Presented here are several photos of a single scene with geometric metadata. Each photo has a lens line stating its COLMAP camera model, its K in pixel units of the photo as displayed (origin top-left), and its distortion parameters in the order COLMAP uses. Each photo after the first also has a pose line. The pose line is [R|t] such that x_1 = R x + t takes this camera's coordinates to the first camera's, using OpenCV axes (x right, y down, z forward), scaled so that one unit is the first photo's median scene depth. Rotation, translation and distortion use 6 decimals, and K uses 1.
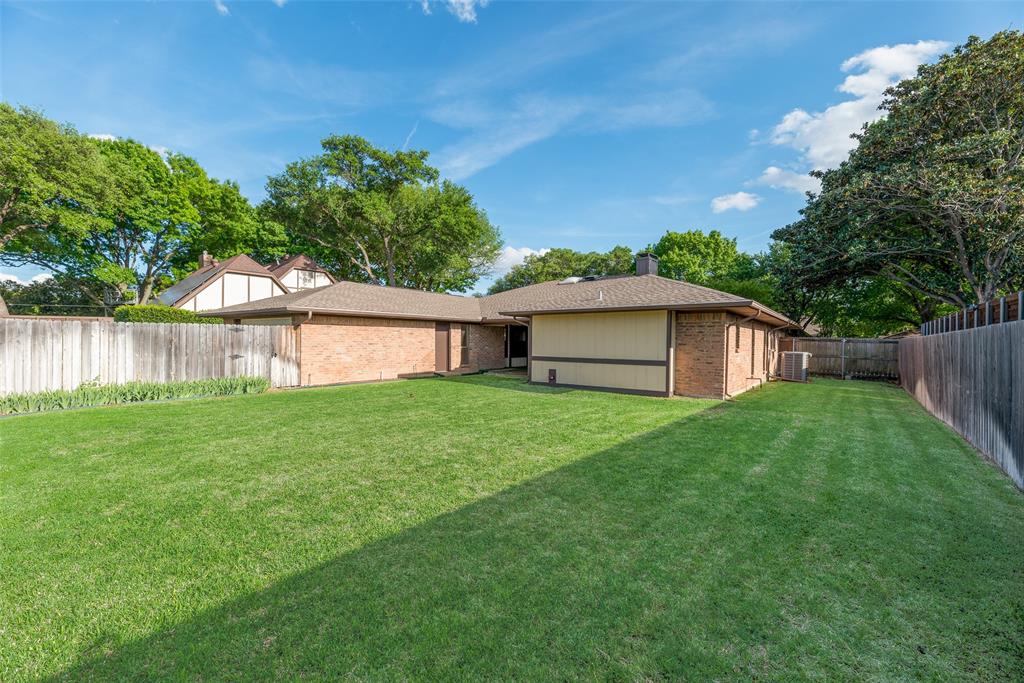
lens RADIAL K [[418.7, 0, 512.0], [0, 418.7, 341.5], [0, 0, 1]] dist [0.015357, 0.000016]
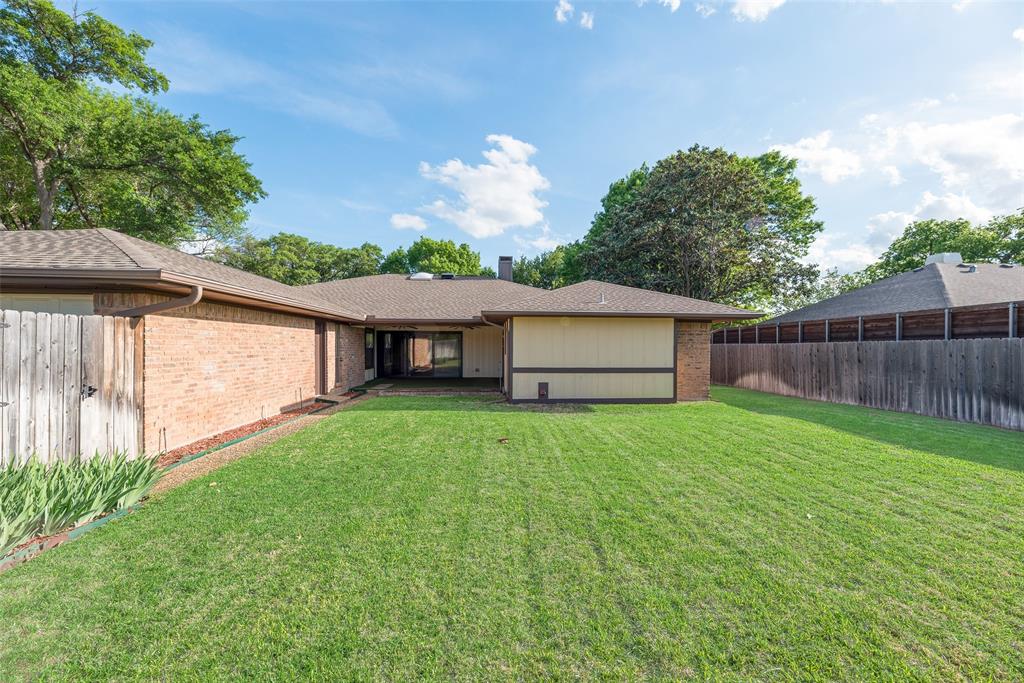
lens RADIAL K [[411.7, 0, 513.8], [0, 411.7, 346.3], [0, 0, 1]] dist [0.003497, 0.000425]
pose [[0.740252, -0.003939, 0.672318, -0.473979], [0.001333, 0.999989, 0.004391, -0.009033], [-0.672328, -0.002354, 0.740250, 0.411220]]
